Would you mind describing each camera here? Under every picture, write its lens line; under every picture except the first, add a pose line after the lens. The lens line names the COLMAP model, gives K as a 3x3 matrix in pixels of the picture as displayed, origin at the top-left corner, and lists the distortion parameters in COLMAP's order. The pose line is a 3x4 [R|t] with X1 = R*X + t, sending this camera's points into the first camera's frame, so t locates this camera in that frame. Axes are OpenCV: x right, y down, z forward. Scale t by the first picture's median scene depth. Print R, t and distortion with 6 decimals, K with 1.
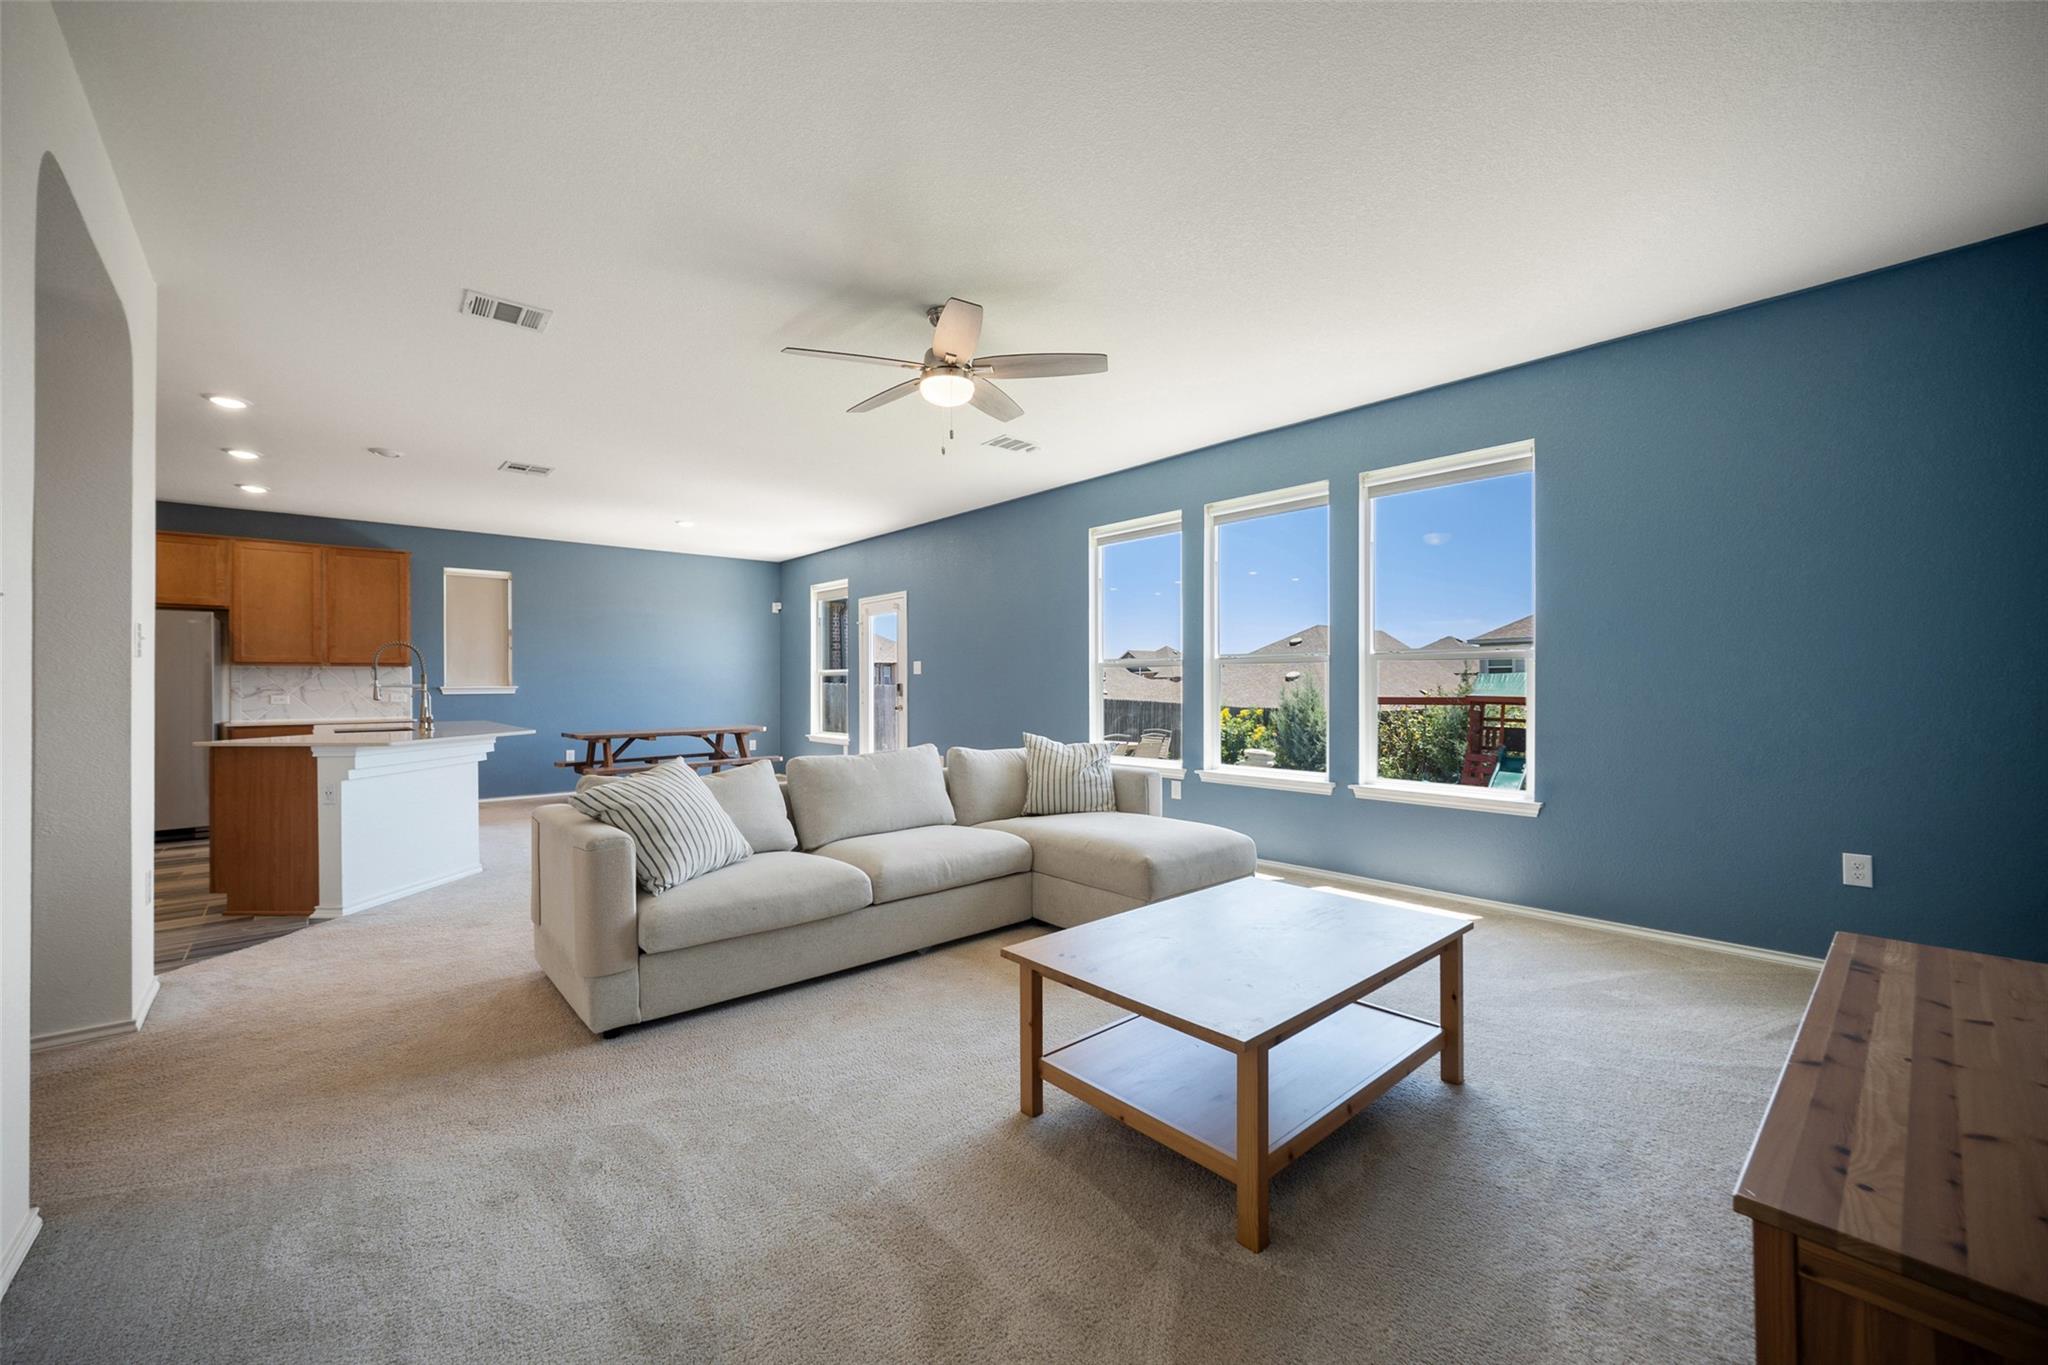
lens RADIAL K [[809.1, 0, 1025.5], [0, 809.1, 665.2], [0, 0, 1]] dist [-0.003085, -0.000295]
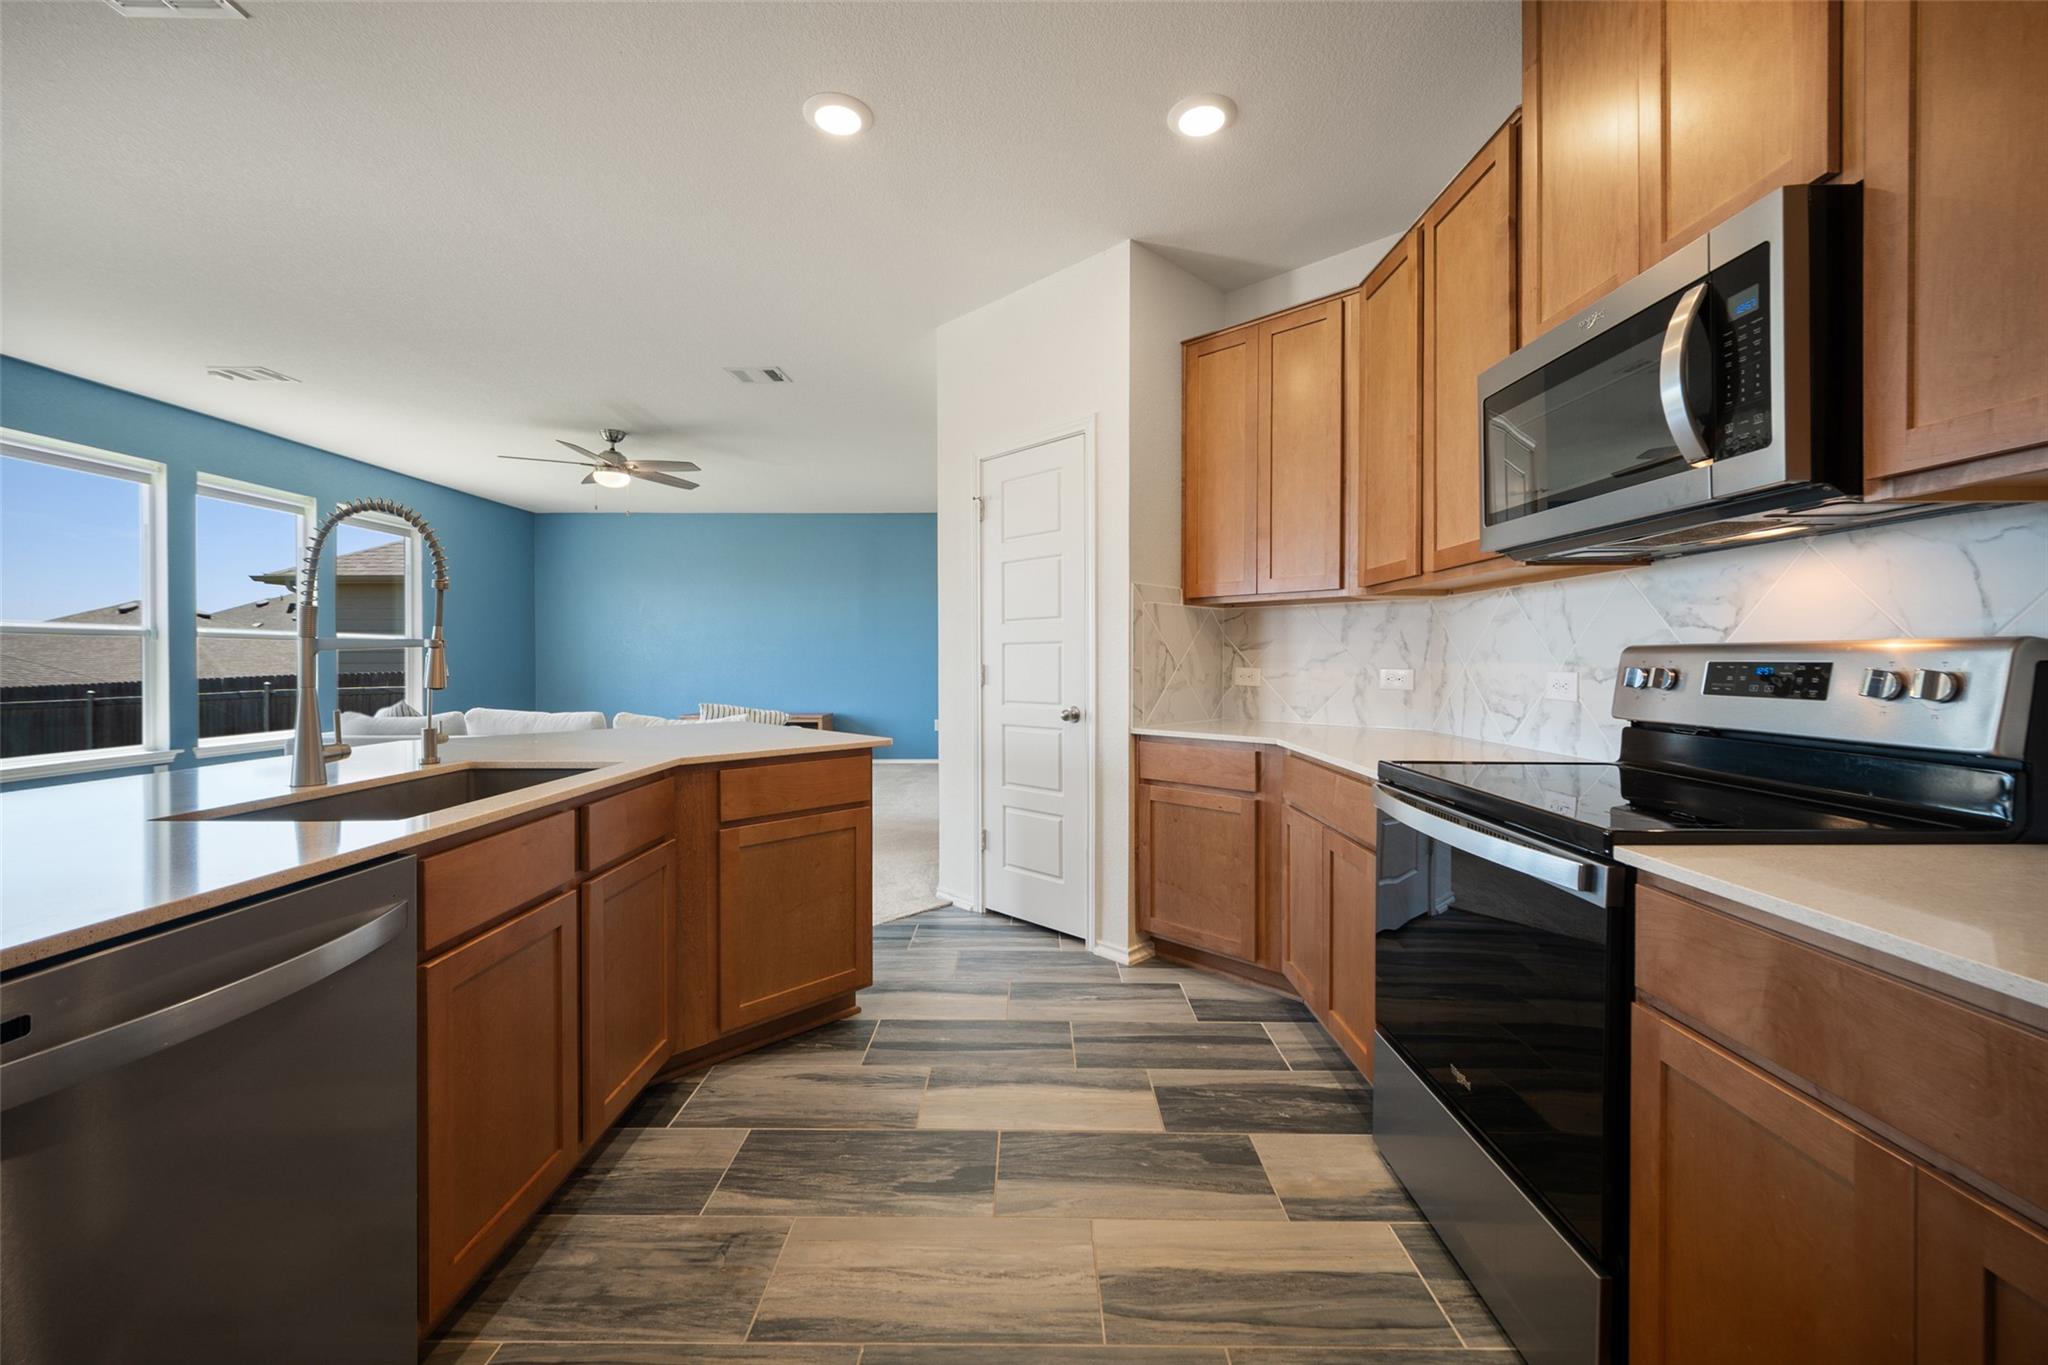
lens RADIAL K [[809.1, 0, 1025.5], [0, 809.1, 665.2], [0, 0, 1]] dist [-0.003085, -0.000295]
pose [[-0.745397, 0.001188, 0.666620, -0.869661], [-0.011304, 0.999832, -0.014421, 0.026218], [-0.666525, -0.018284, -0.745258, 0.793492]]
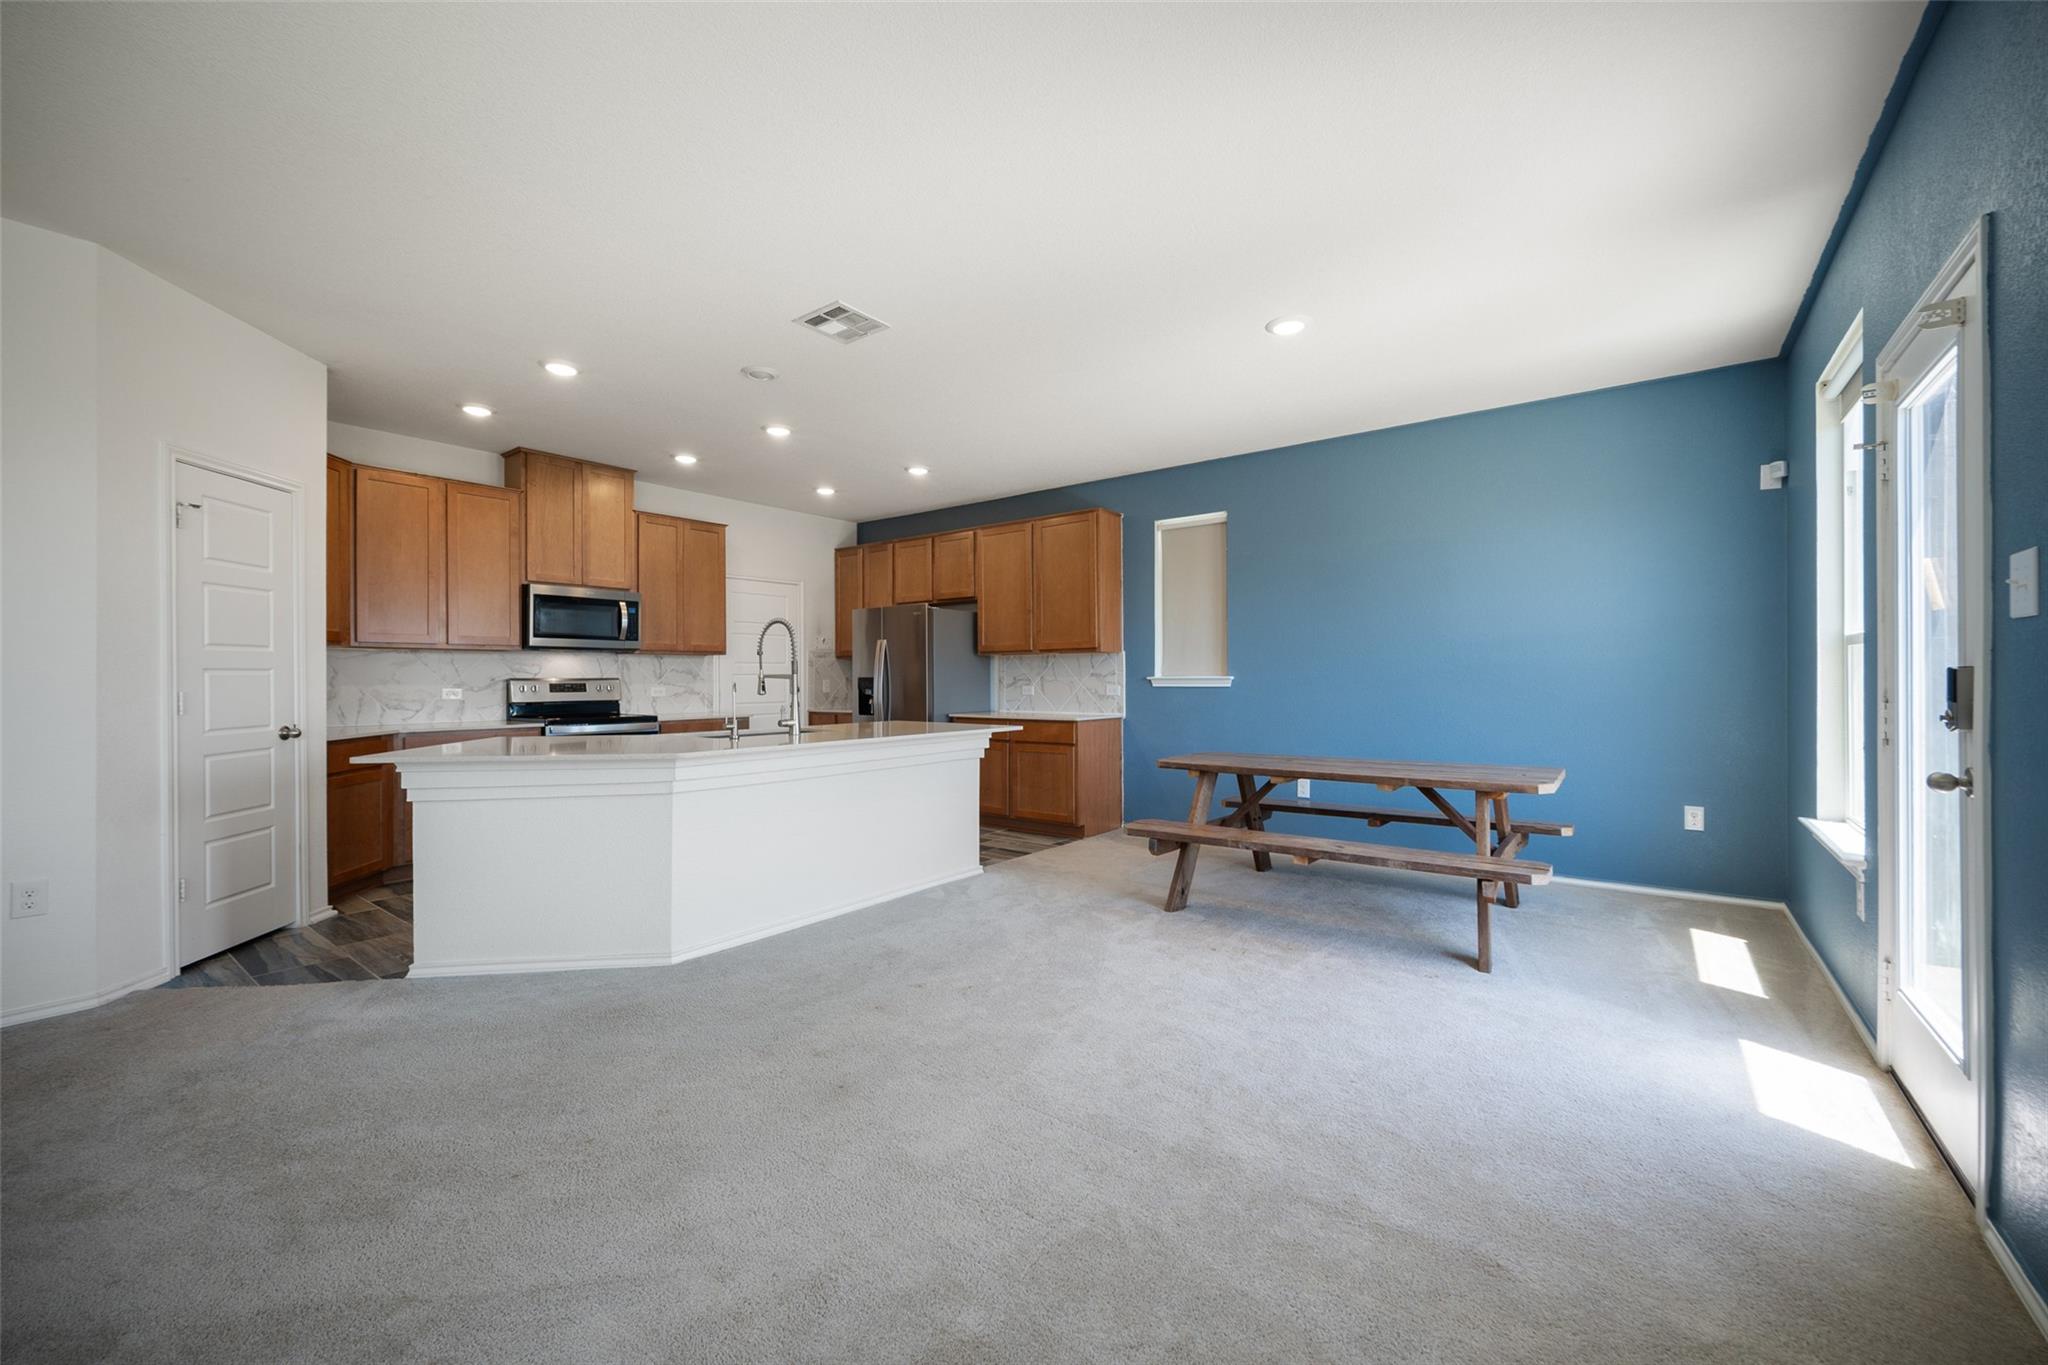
lens RADIAL K [[804.1, 0, 1022.0], [0, 804.1, 679.8], [0, 0, 1]] dist [-0.000010, -0.000333]
pose [[0.186503, 0.007577, -0.982425, 0.008183], [0.025719, 0.999590, 0.012592, 0.018505], [0.982118, -0.027616, 0.186231, 0.809359]]
